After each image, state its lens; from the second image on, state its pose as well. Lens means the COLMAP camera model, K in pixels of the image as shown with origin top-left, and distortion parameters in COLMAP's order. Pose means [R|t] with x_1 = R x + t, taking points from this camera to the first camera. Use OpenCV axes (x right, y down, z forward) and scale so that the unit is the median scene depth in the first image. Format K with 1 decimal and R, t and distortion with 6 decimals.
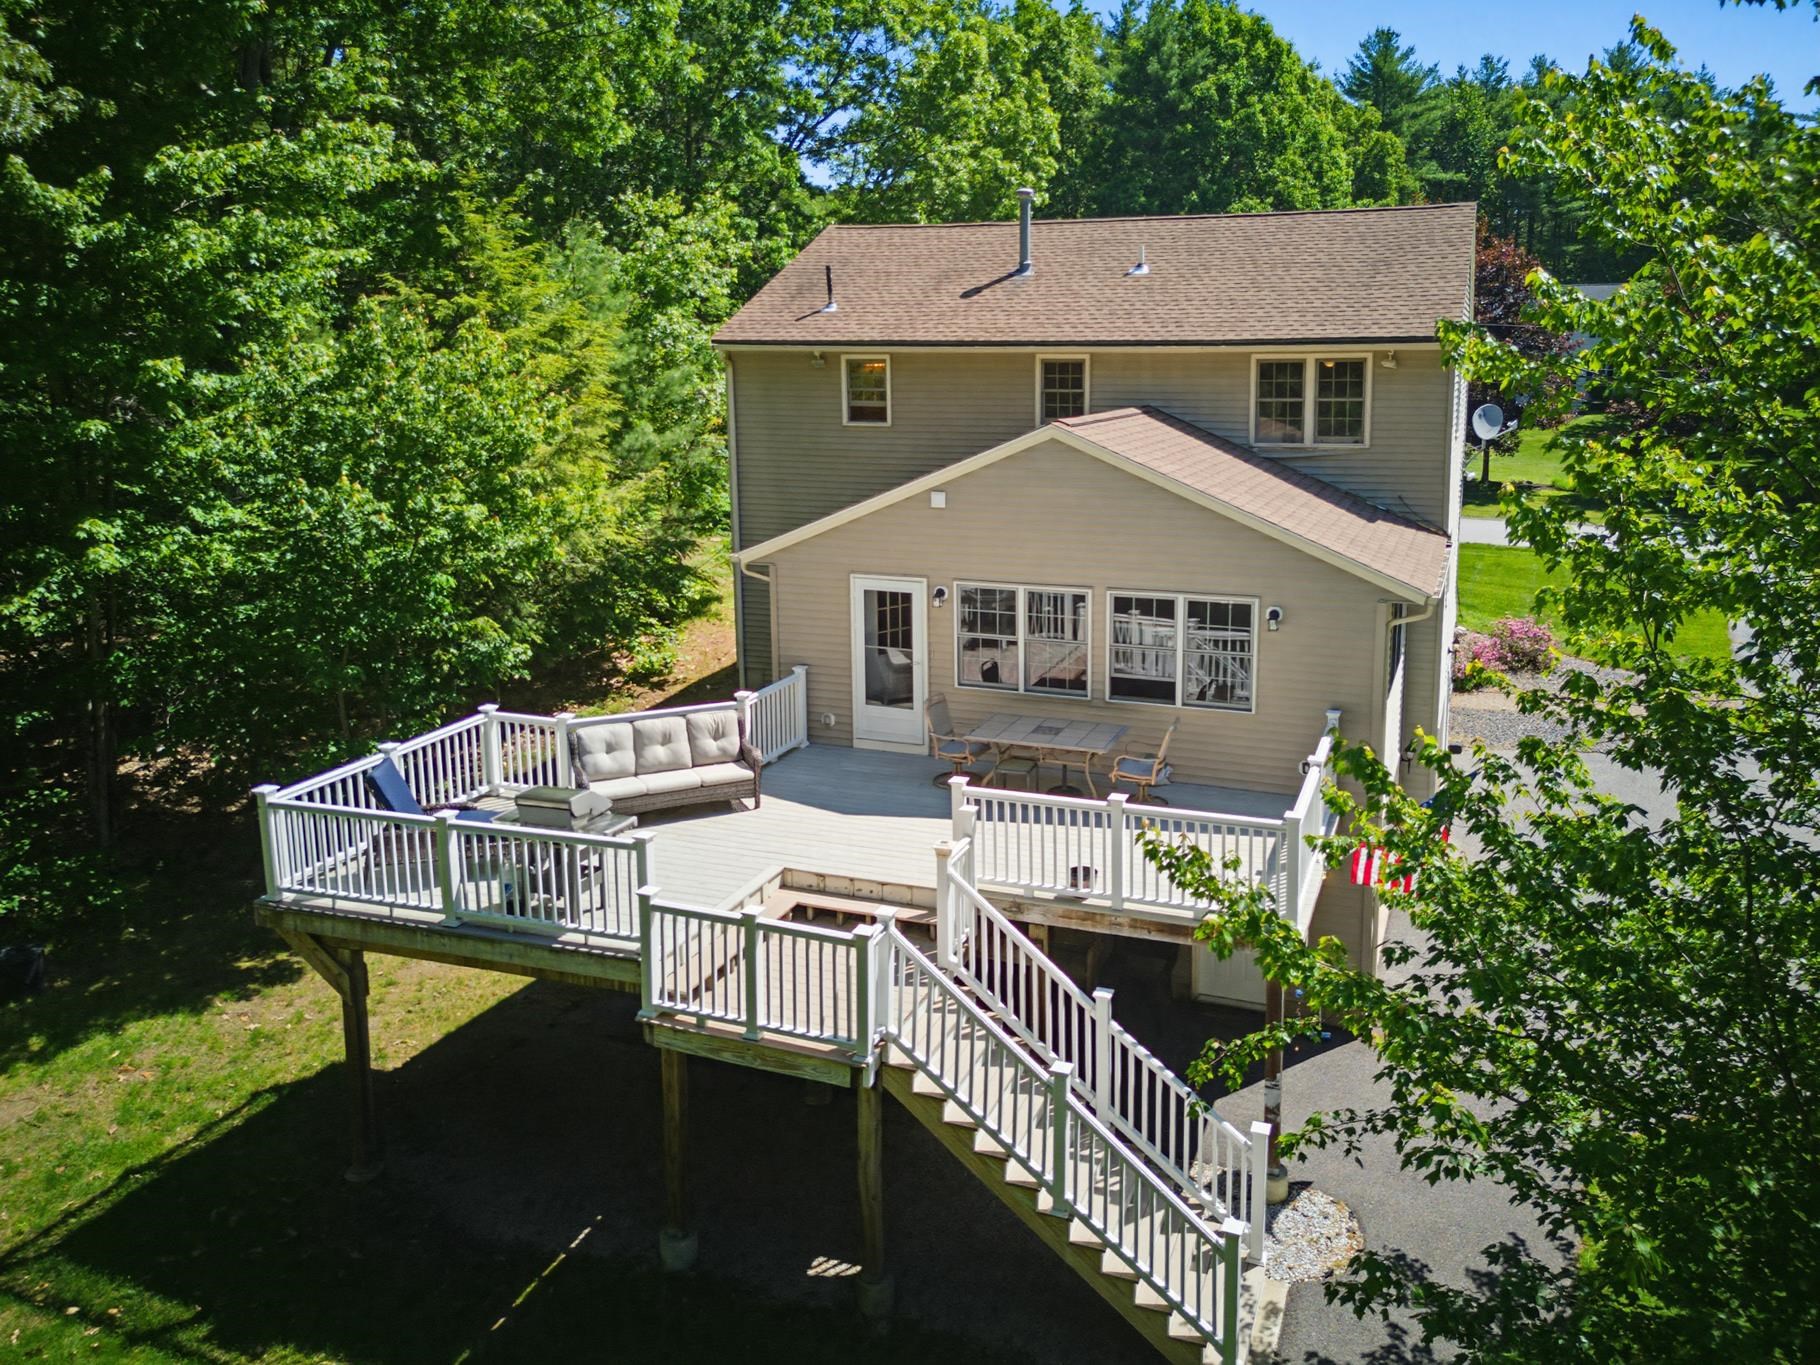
lens RADIAL K [[1268.2, 0, 910.0], [0, 1268.2, 682.5], [0, 0, 1]] dist [0.046290, -0.003420]
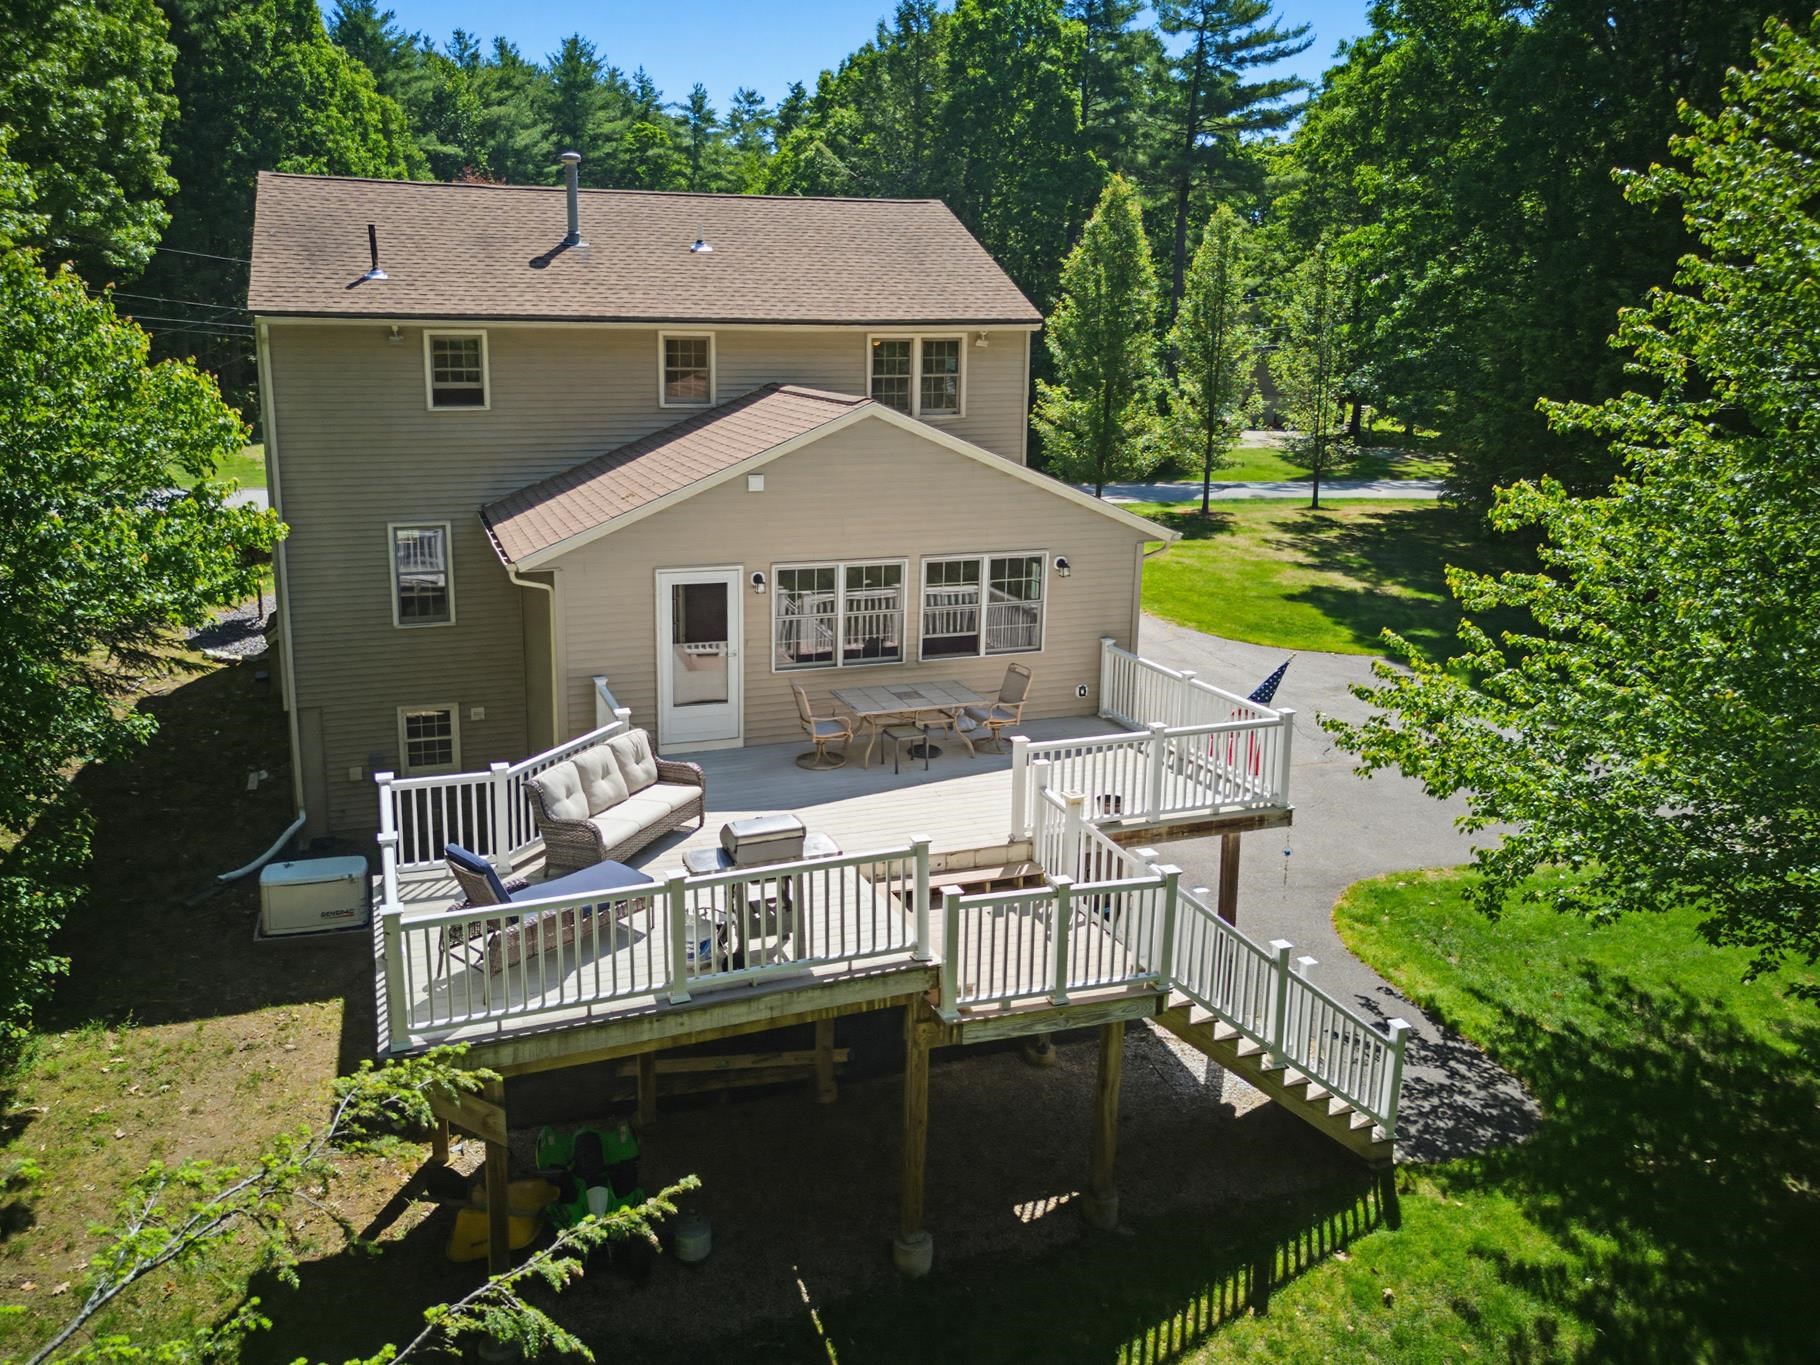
lens RADIAL K [[1269.3, 0, 911.8], [0, 1269.3, 697.4], [0, 0, 1]] dist [0.089023, -0.125506]
pose [[0.801169, -0.163928, 0.575548, -0.462086], [0.146514, 0.986212, 0.076943, -0.038179], [-0.580226, 0.022681, 0.814140, 0.127779]]
